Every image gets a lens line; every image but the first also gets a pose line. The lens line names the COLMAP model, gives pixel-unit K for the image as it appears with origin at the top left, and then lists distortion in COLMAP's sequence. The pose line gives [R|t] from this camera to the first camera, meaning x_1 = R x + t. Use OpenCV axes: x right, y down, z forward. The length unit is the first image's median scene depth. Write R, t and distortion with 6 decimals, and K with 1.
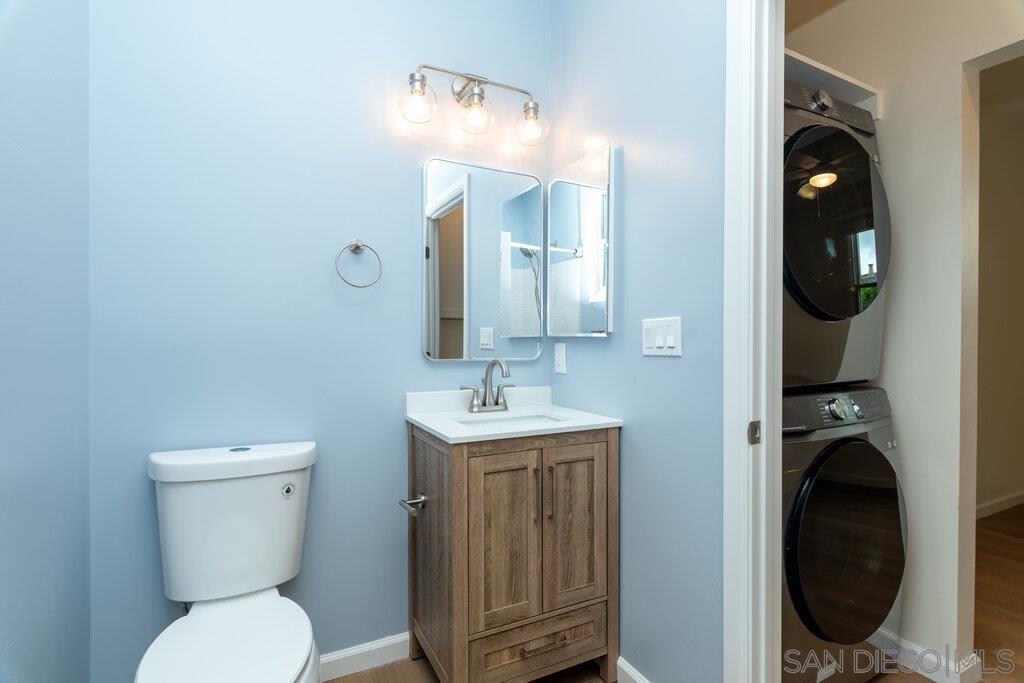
lens RADIAL K [[499.8, 0, 512.0], [0, 499.8, 341.5], [0, 0, 1]] dist [-0.036528, 0.000016]
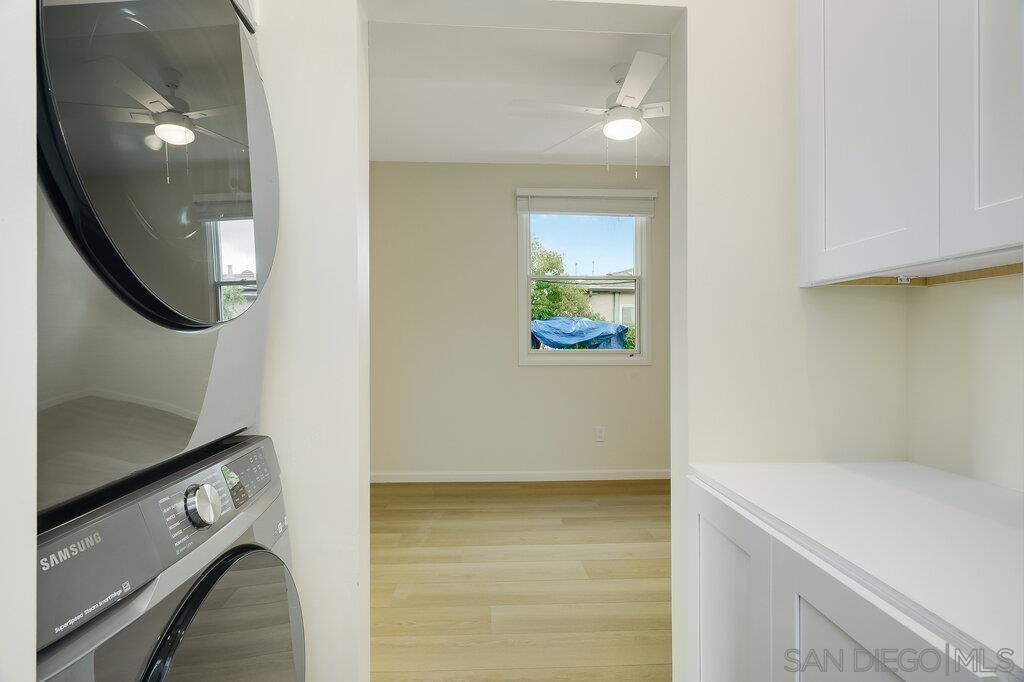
lens RADIAL K [[514.3, 0, 512.0], [0, 514.3, 341.0], [0, 0, 1]] dist [-0.003311, -0.000334]
pose [[0.409760, 0.011550, 0.912120, 0.151420], [0.001879, 0.999907, -0.013506, -0.012905], [-0.912192, 0.007249, 0.409700, 0.240600]]
